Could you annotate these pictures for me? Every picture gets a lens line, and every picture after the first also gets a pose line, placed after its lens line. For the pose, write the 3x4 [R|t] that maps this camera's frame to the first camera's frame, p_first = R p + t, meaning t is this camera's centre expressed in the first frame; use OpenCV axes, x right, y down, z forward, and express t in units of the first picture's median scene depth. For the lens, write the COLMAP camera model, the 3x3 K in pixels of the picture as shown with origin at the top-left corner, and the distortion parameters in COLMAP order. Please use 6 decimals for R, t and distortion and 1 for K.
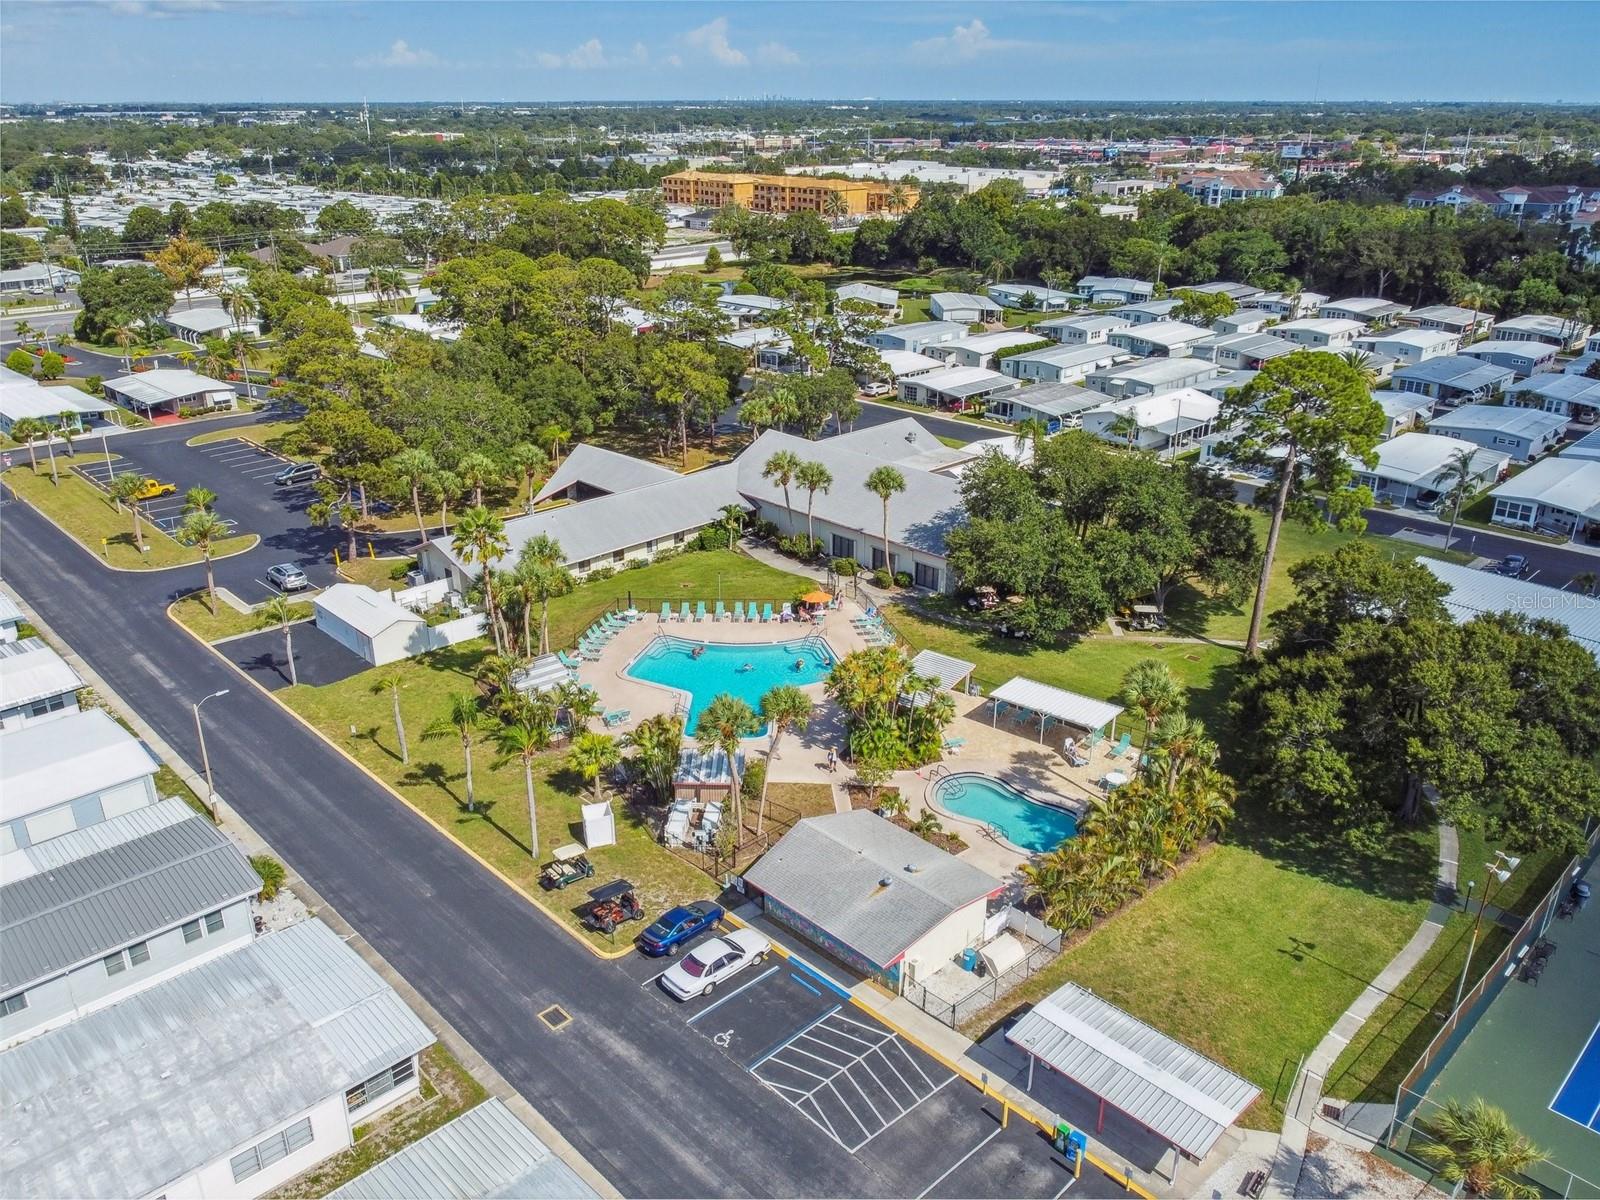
lens RADIAL K [[1206.4, 0, 795.7], [0, 1206.4, 605.2], [0, 0, 1]] dist [-0.000716, -0.006706]
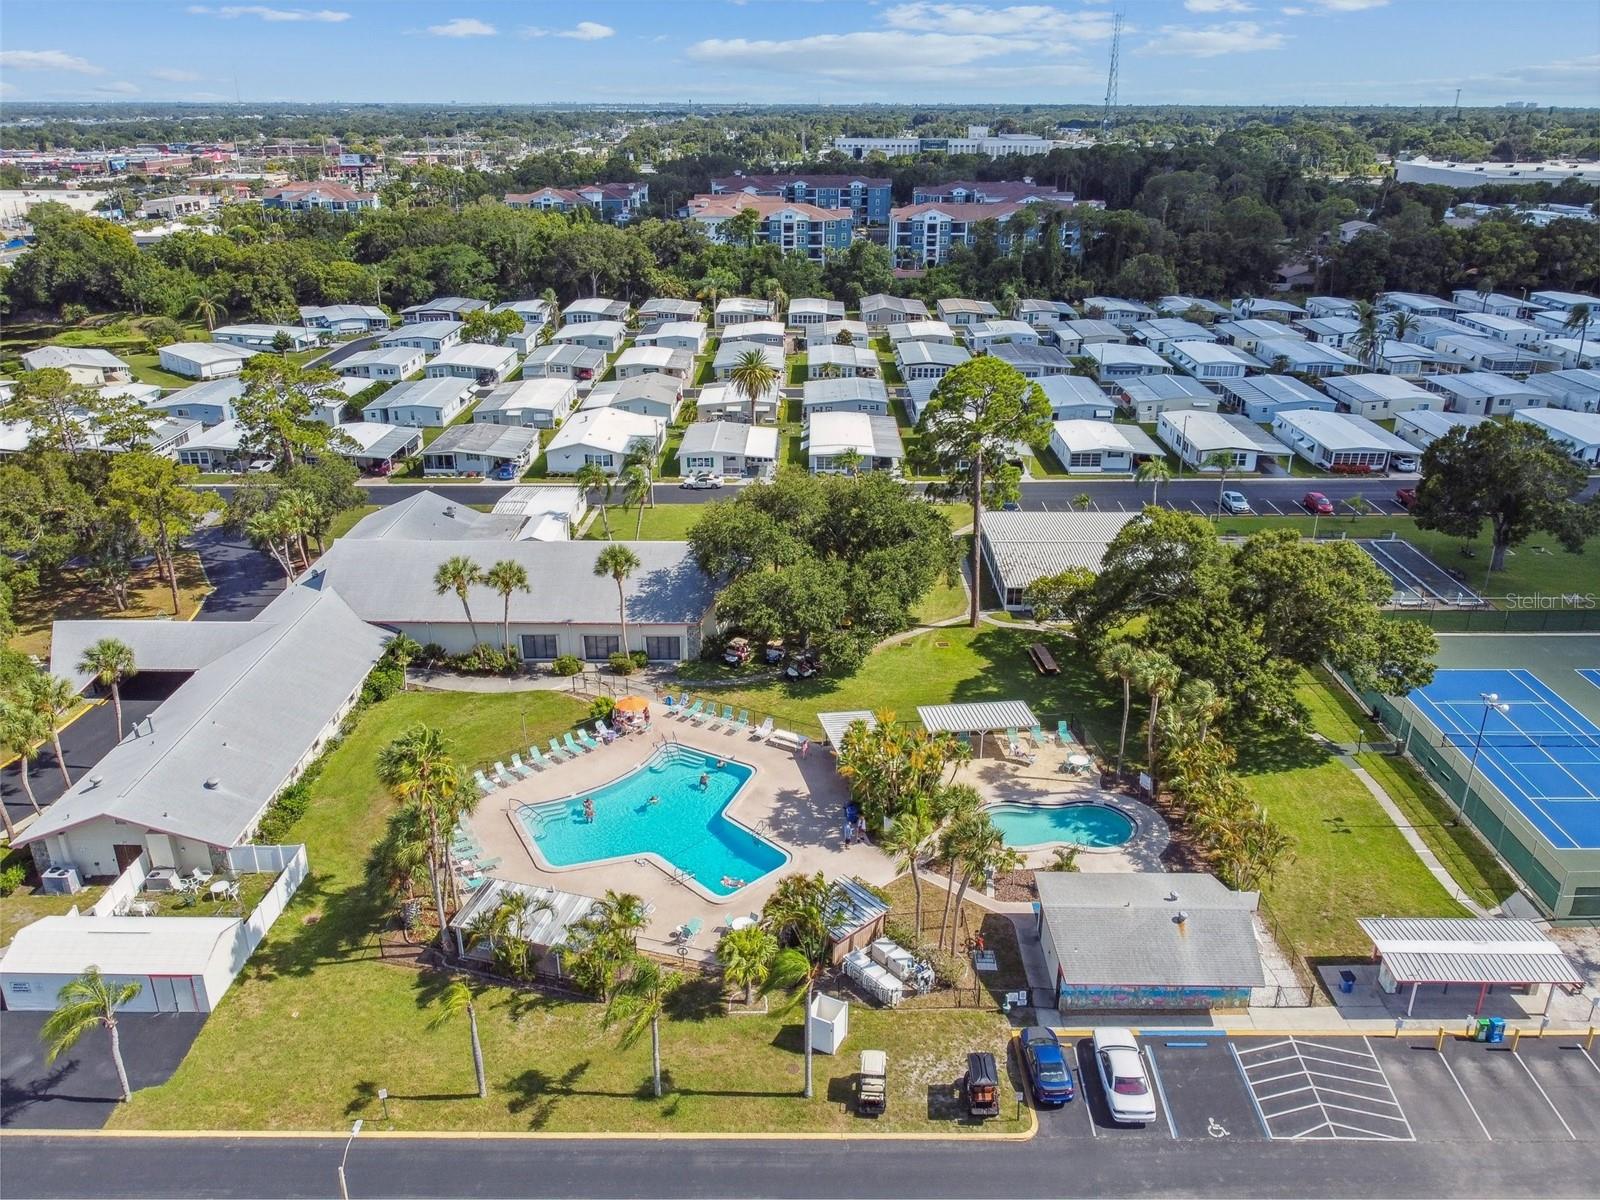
lens RADIAL K [[1206.4, 0, 797.6], [0, 1206.4, 613.1], [0, 0, 1]] dist [-0.000716, -0.006706]
pose [[0.705220, -0.274040, 0.653886, -0.264254], [0.271085, 0.956425, 0.108465, -0.076965], [-0.655116, 0.100766, 0.748778, 0.143544]]
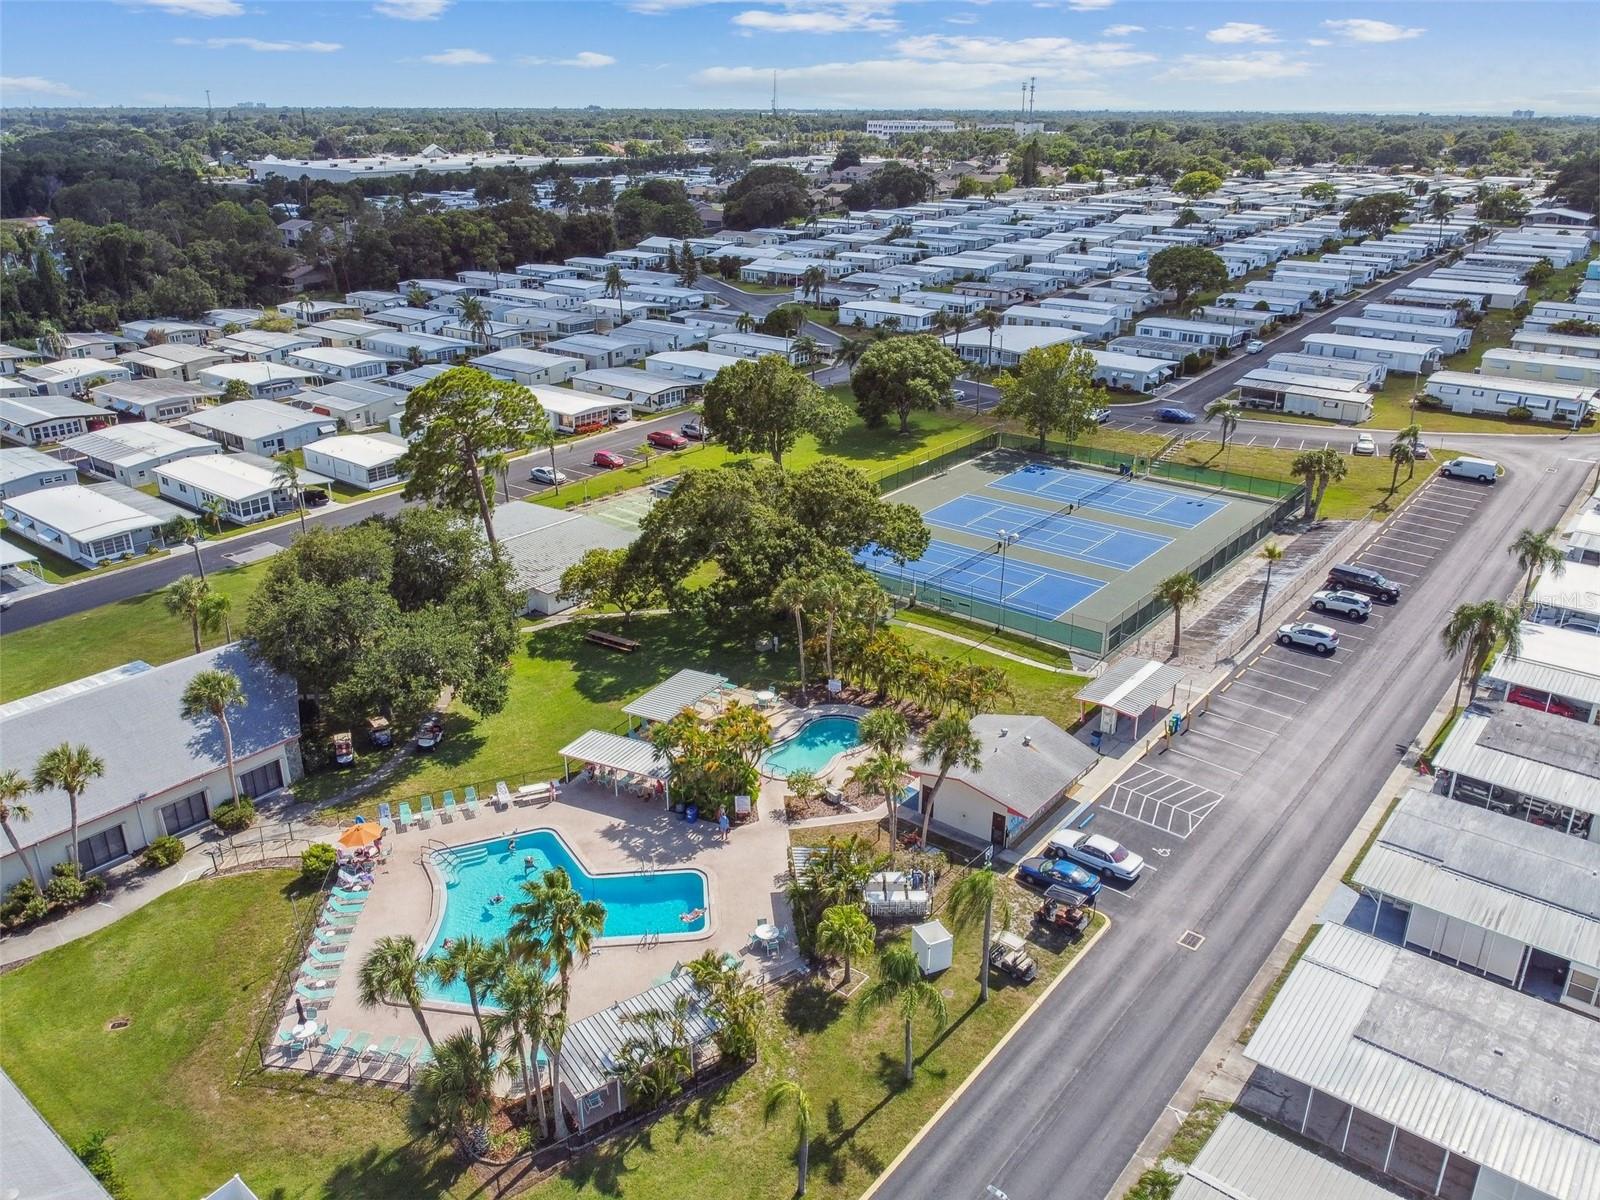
lens RADIAL K [[1206.4, 0, 803.0], [0, 1206.4, 586.3], [0, 0, 1]] dist [-0.000716, -0.006706]
pose [[-0.122423, -0.366479, 0.922337, -0.366747], [0.382084, 0.840296, 0.384596, -0.180127], [-0.915983, 0.399494, 0.037154, 0.383795]]
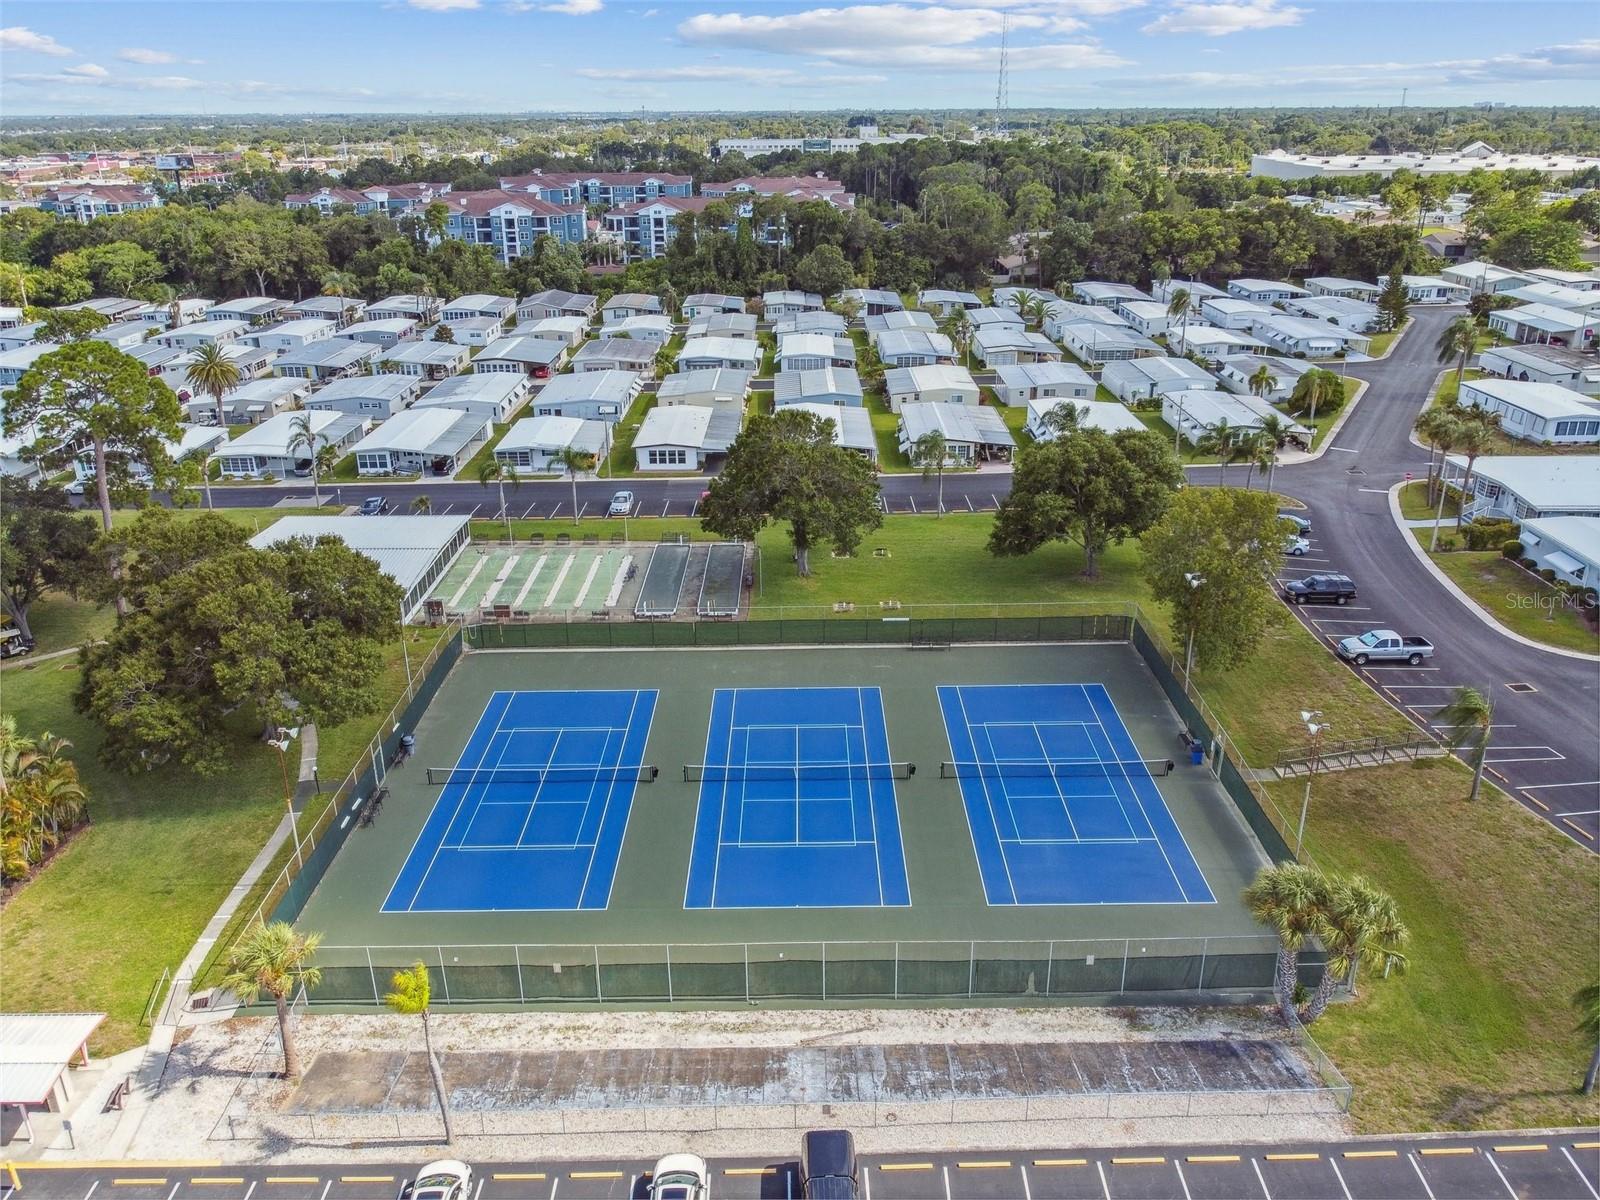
lens RADIAL K [[1206.4, 0, 794.2], [0, 1206.4, 612.2], [0, 0, 1]] dist [-0.000716, -0.006706]
pose [[0.695551, -0.279340, 0.661950, 0.058191], [0.281952, 0.953541, 0.106126, 0.035019], [-0.660842, 0.112822, 0.741997, -0.063744]]
